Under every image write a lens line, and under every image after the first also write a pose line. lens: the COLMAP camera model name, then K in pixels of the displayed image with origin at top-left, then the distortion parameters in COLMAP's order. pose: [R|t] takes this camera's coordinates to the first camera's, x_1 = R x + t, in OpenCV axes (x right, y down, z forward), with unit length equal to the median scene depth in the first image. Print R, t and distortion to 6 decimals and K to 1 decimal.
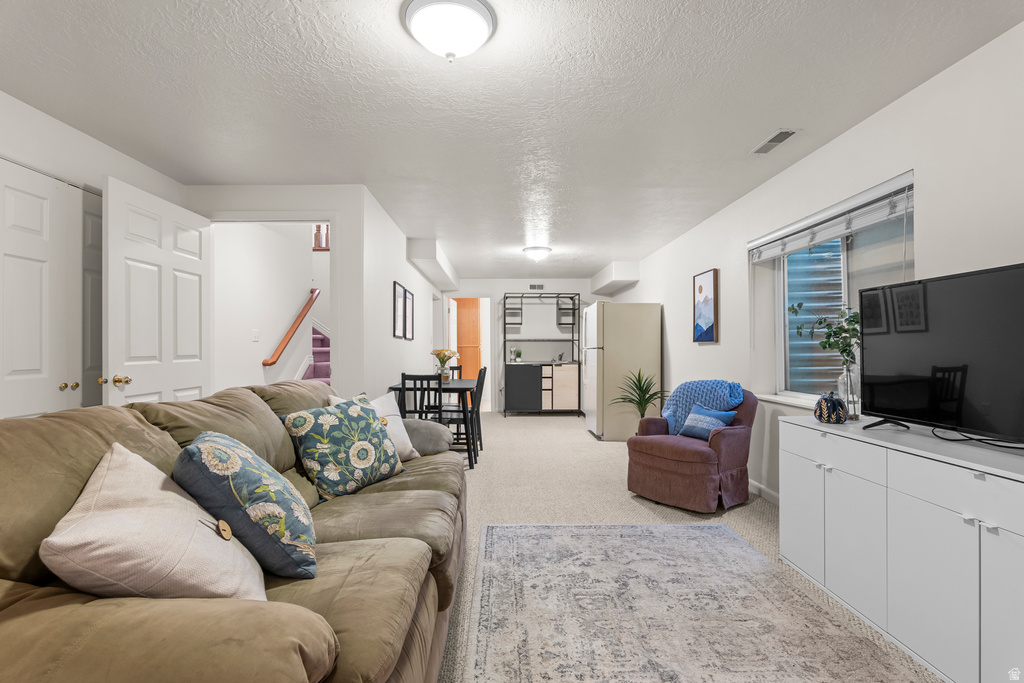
lens RADIAL K [[478.3, 0, 519.4], [0, 478.3, 345.7], [0, 0, 1]] dist [-0.023991, 0.003859]
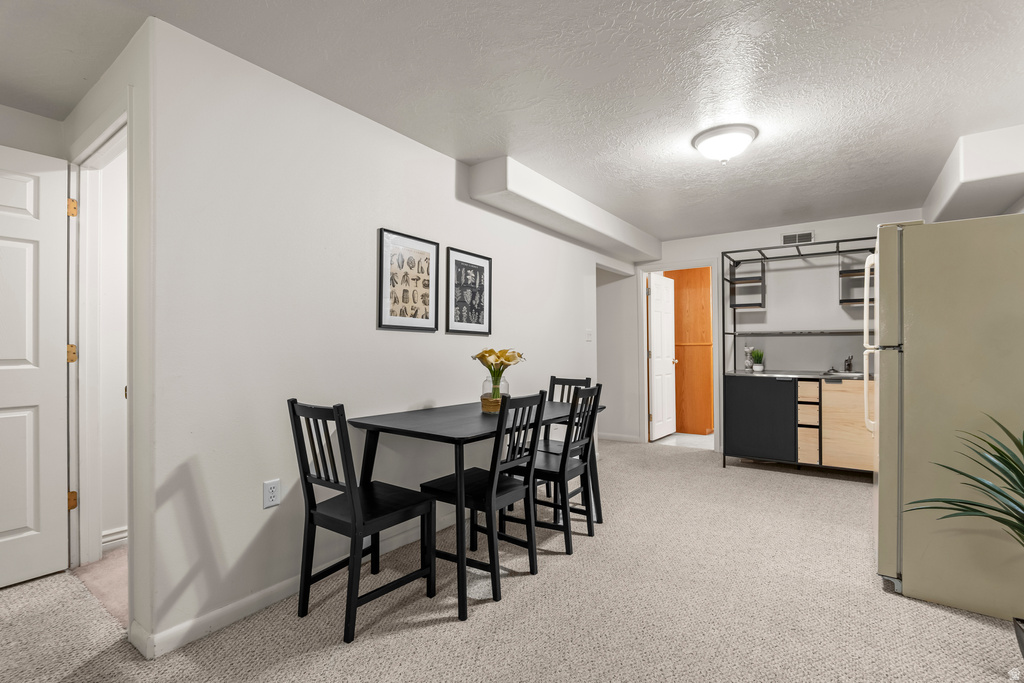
lens RADIAL K [[478.3, 0, 510.2], [0, 478.3, 343.0], [0, 0, 1]] dist [-0.023991, 0.003859]
pose [[0.792351, -0.006945, -0.610026, 0.113595], [0.004903, 0.999975, -0.005016, 0.000941], [0.610046, 0.000983, 0.792366, 0.371885]]
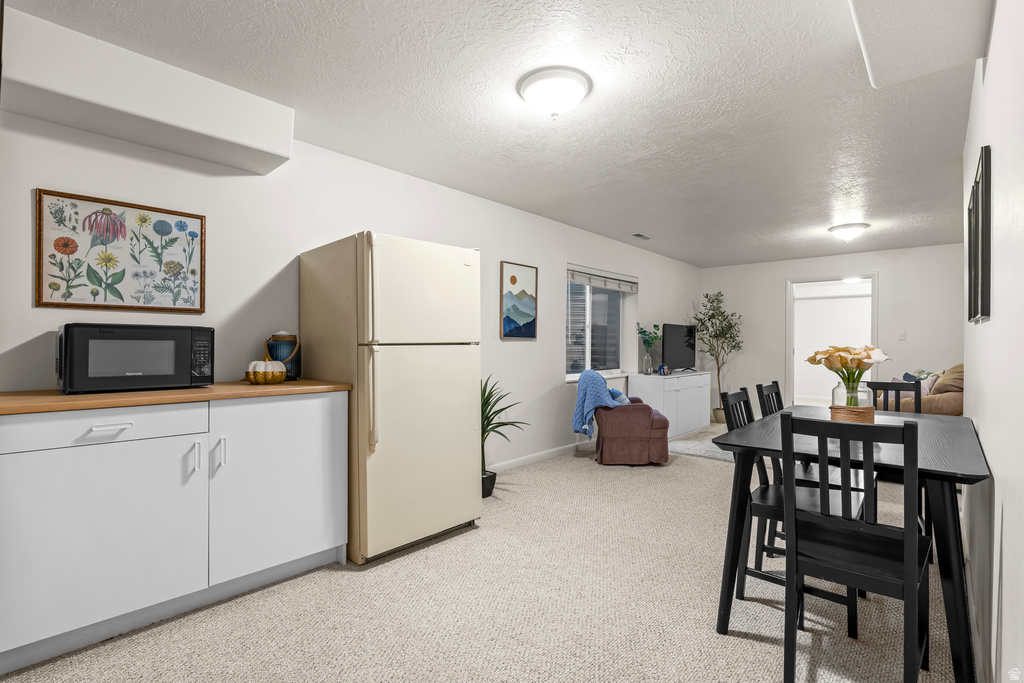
lens RADIAL K [[478.3, 0, 508.6], [0, 478.3, 343.4], [0, 0, 1]] dist [-0.023991, 0.003859]
pose [[-0.712464, -0.004367, 0.701695, -0.149499], [-0.010028, 0.999942, -0.003959, 0.005012], [-0.701637, -0.009857, -0.712467, 0.940180]]
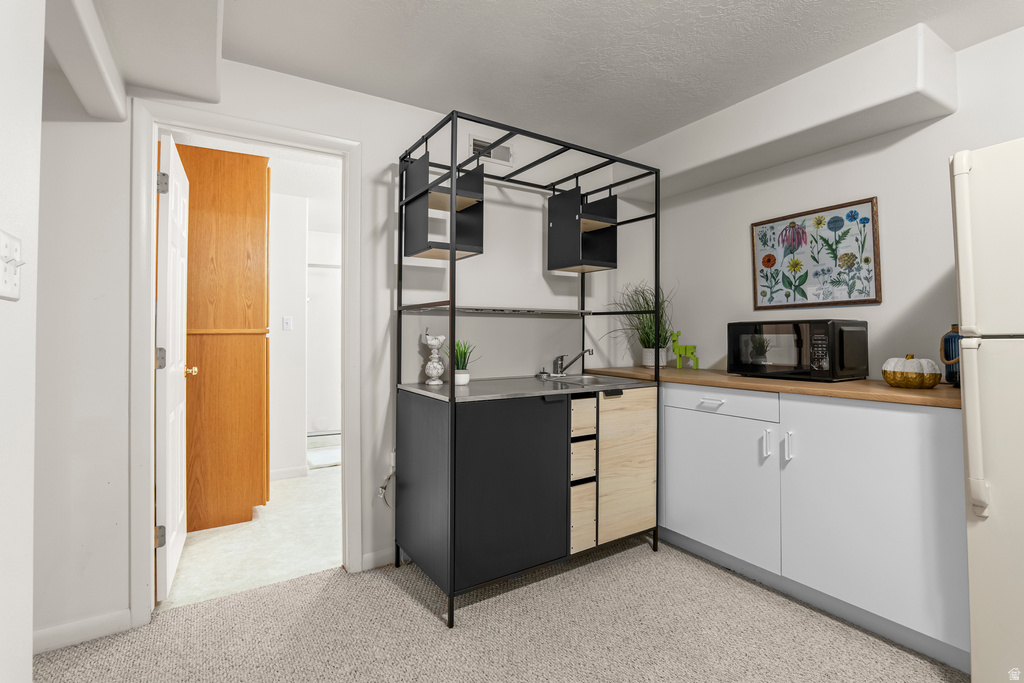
lens RADIAL K [[478.3, 0, 512.6], [0, 478.3, 321.7], [0, 0, 1]] dist [-0.023991, 0.003859]
pose [[0.862282, 0.009848, 0.506333, -0.121849], [0.004088, 0.999643, -0.026405, 0.003676], [-0.506412, 0.024838, 0.861934, 0.751147]]
